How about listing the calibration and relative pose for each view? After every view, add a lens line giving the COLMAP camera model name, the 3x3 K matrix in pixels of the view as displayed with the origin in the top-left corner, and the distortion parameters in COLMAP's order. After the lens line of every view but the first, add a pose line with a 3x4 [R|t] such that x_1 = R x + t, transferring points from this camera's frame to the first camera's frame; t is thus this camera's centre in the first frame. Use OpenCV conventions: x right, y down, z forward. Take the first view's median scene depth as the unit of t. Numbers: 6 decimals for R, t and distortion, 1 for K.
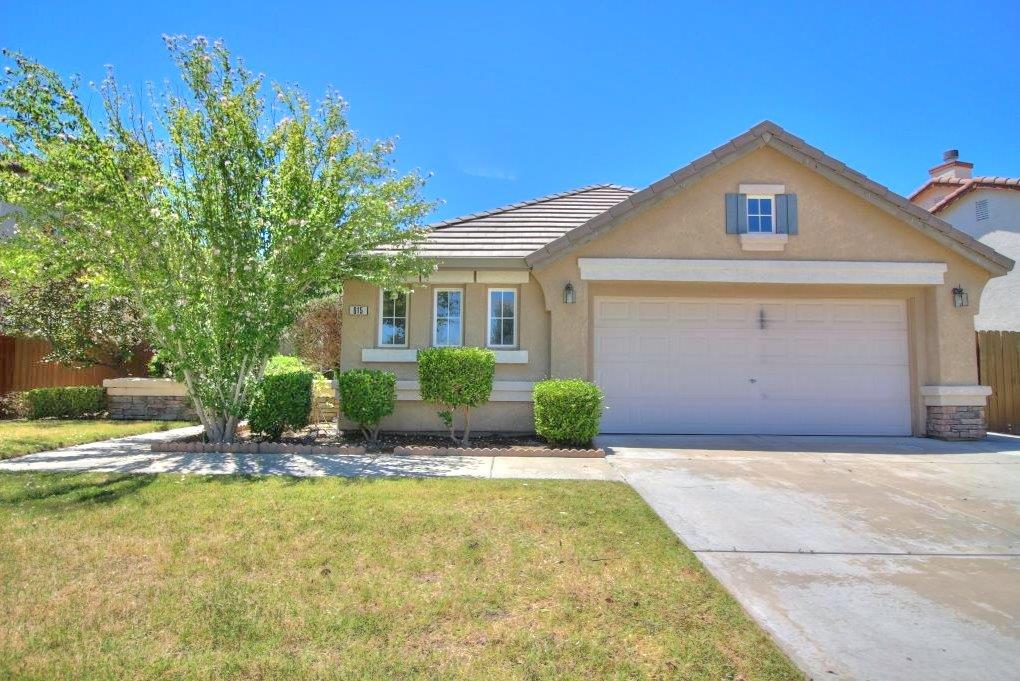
lens RADIAL K [[573.2, 0, 510.0], [0, 573.2, 340.5], [0, 0, 1]] dist [-0.005255, -0.000893]
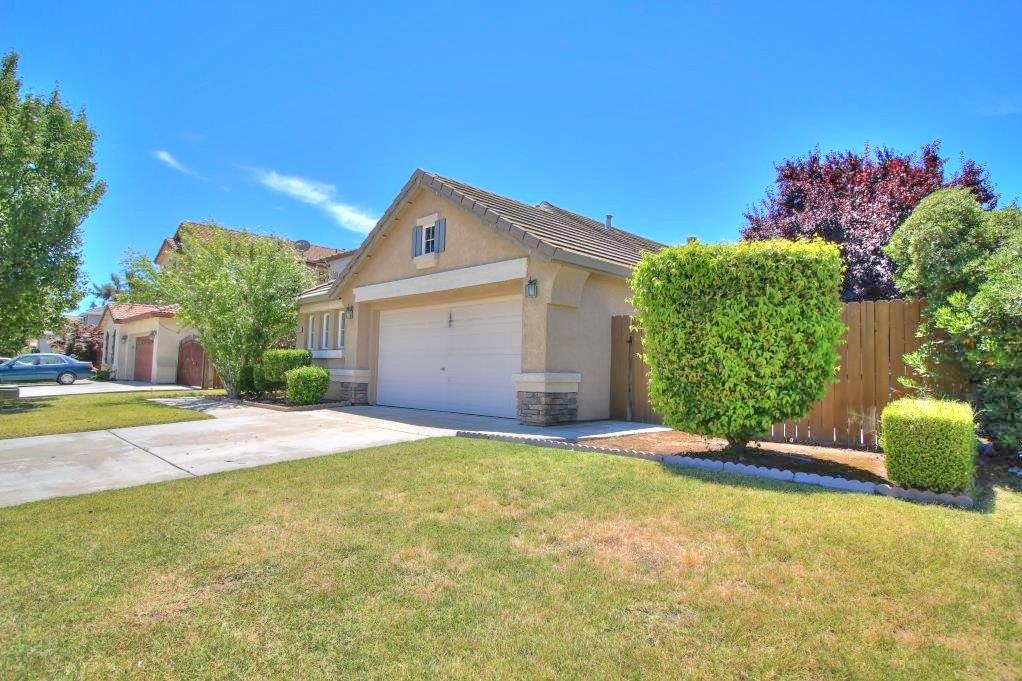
lens RADIAL K [[574.3, 0, 511.0], [0, 574.3, 340.5], [0, 0, 1]] dist [-0.005255, -0.000893]
pose [[0.698619, -0.037662, -0.714502, 1.484254], [0.039845, 0.999112, -0.013705, 0.031915], [0.714384, -0.018895, 0.699499, 0.227117]]
